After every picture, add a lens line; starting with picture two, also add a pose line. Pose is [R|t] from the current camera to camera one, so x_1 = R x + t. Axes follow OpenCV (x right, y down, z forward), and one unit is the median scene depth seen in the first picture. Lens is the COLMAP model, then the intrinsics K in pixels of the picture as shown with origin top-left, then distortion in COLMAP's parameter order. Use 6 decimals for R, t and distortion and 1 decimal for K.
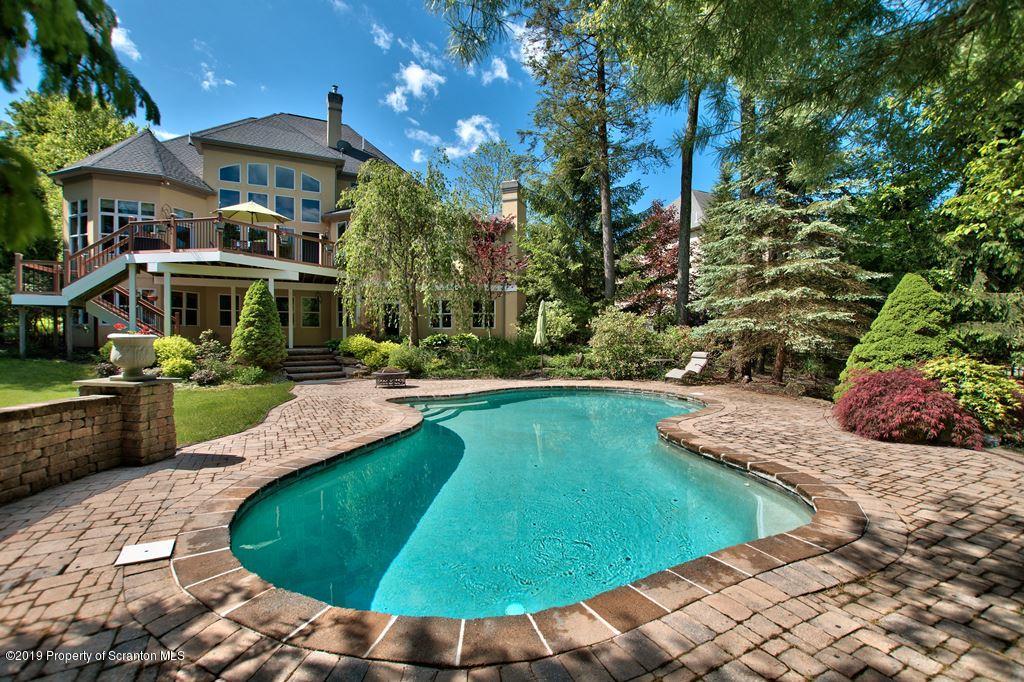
lens RADIAL K [[447.4, 0, 506.6], [0, 447.4, 347.9], [0, 0, 1]] dist [-0.034271, 0.005902]
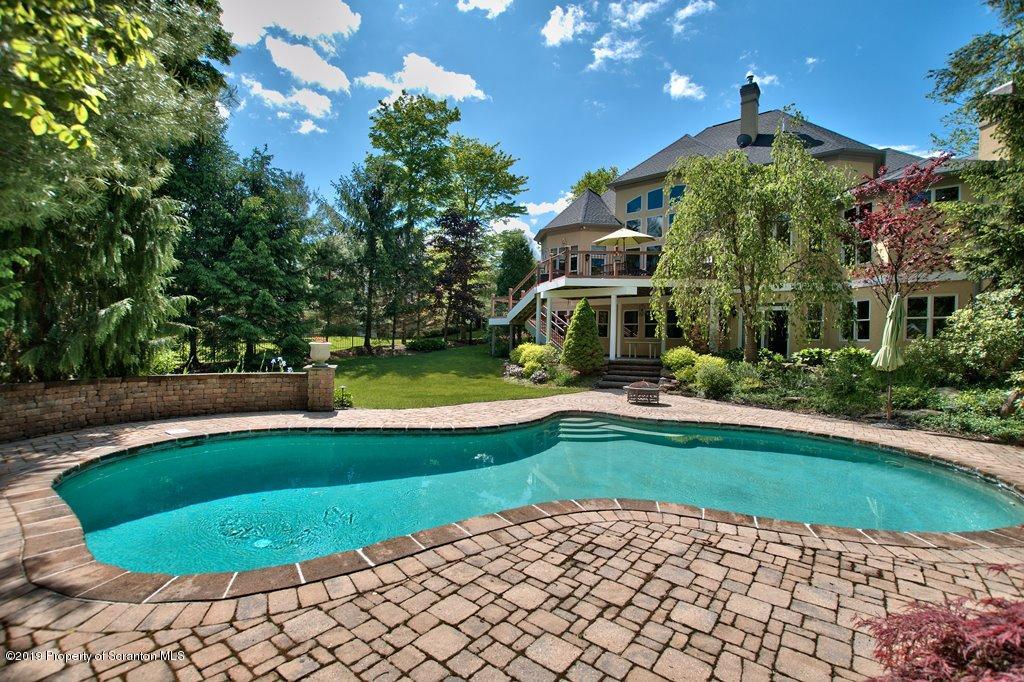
lens RADIAL K [[447.4, 0, 506.6], [0, 447.4, 347.9], [0, 0, 1]] dist [-0.034271, 0.005902]
pose [[0.420834, 0.017720, -0.906965, 0.445333], [-0.041507, 0.999138, 0.000262, -0.014900], [0.906188, 0.037535, 0.421207, 0.334045]]
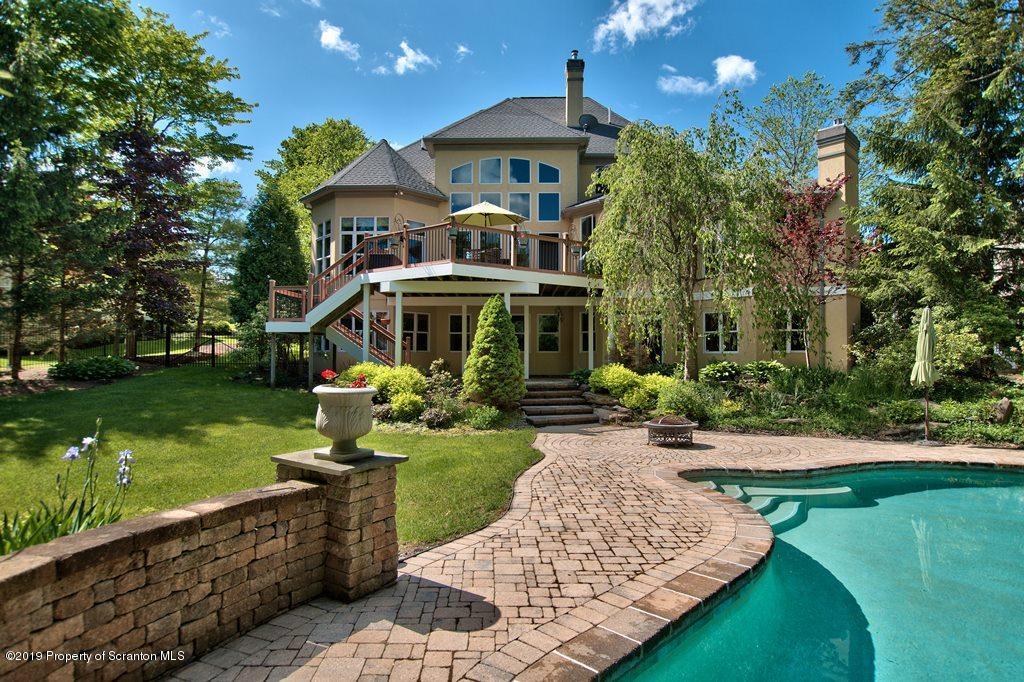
lens RADIAL K [[551.8, 0, 506.8], [0, 551.8, 348.5], [0, 0, 1]] dist [-0.015594, 0.000051]
pose [[0.892505, -0.007897, -0.450968, -0.099445], [-0.011234, 0.999147, -0.039729, -0.020567], [0.450897, 0.040525, 0.891656, 0.138286]]
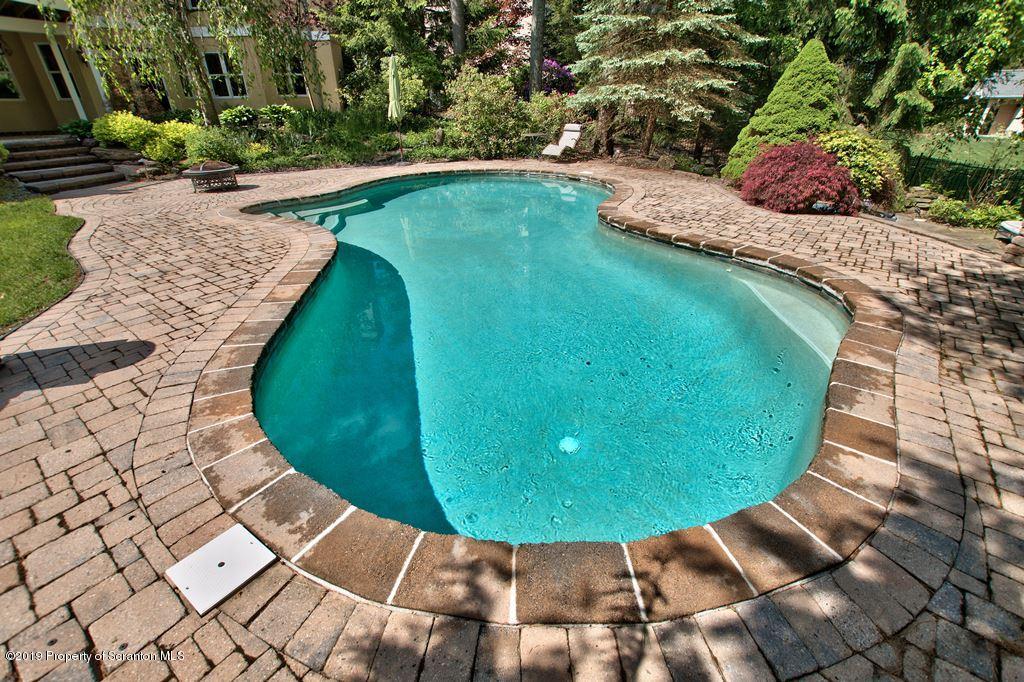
lens RADIAL K [[447.4, 0, 506.6], [0, 447.4, 347.9], [0, 0, 1]] dist [-0.034271, 0.005902]
pose [[0.910942, -0.205085, 0.357946, -0.131928], [0.016747, 0.885343, 0.464637, -0.010023], [-0.412195, -0.417262, 0.809930, 0.103290]]
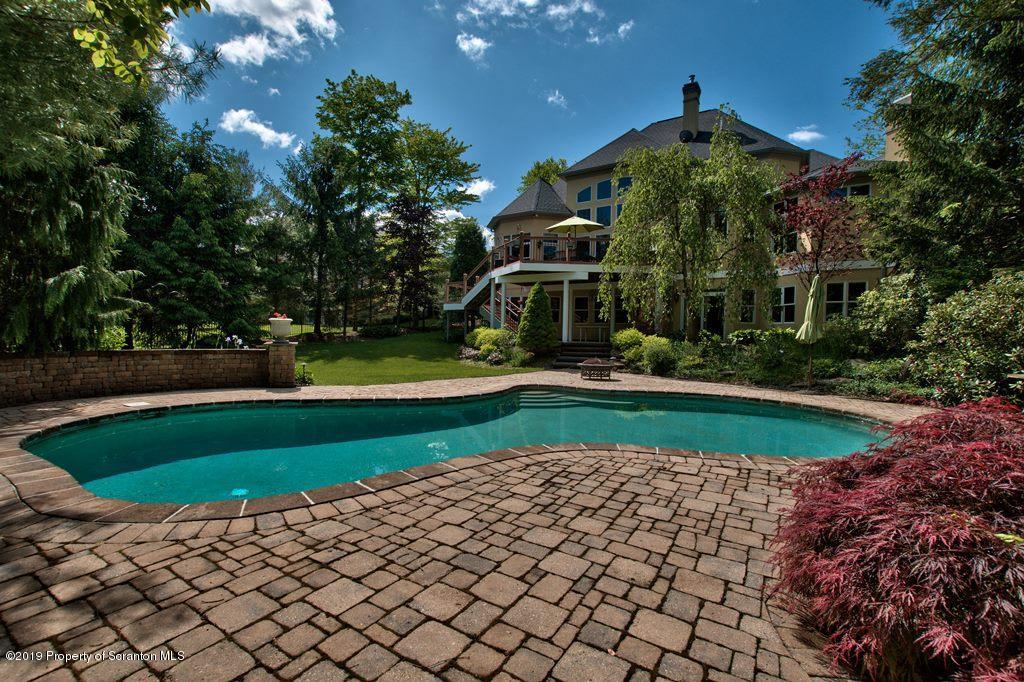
lens RADIAL K [[447.4, 0, 506.6], [0, 447.4, 347.9], [0, 0, 1]] dist [-0.034271, 0.005902]
pose [[0.520327, 0.031192, -0.853397, 0.462487], [-0.036146, 0.999242, 0.014484, 0.011442], [0.853202, 0.023310, 0.521060, 0.304315]]
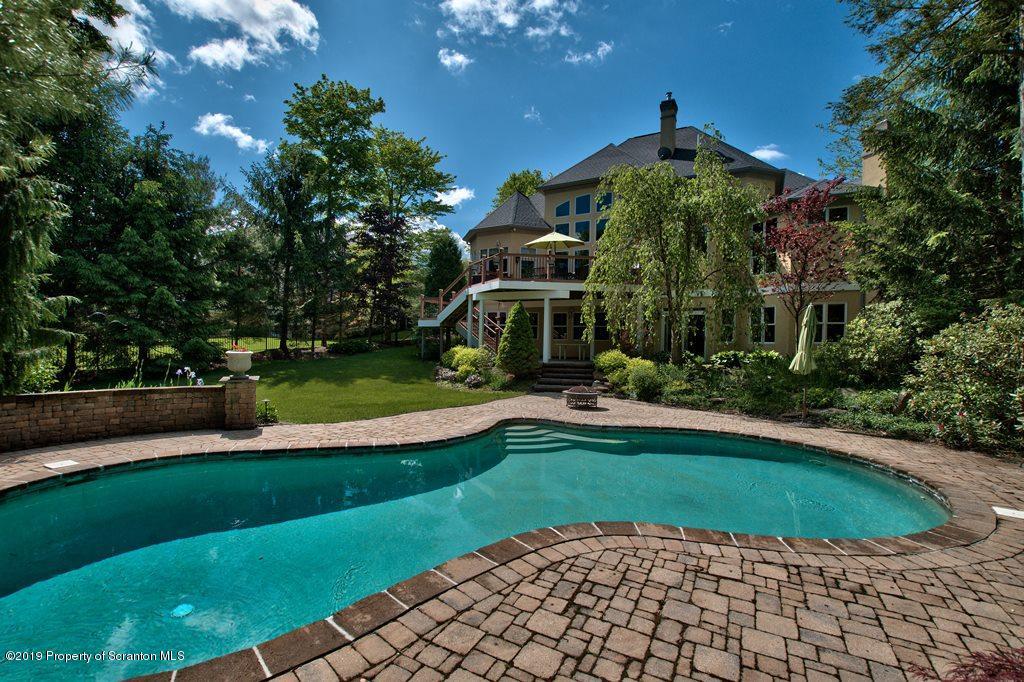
lens RADIAL K [[447.4, 0, 506.6], [0, 447.4, 347.9], [0, 0, 1]] dist [-0.034271, 0.005902]
pose [[0.572685, 0.018144, -0.819575, 0.405096], [-0.036737, 0.999319, -0.003547, -0.027189], [0.818952, 0.032141, 0.572961, 0.314642]]
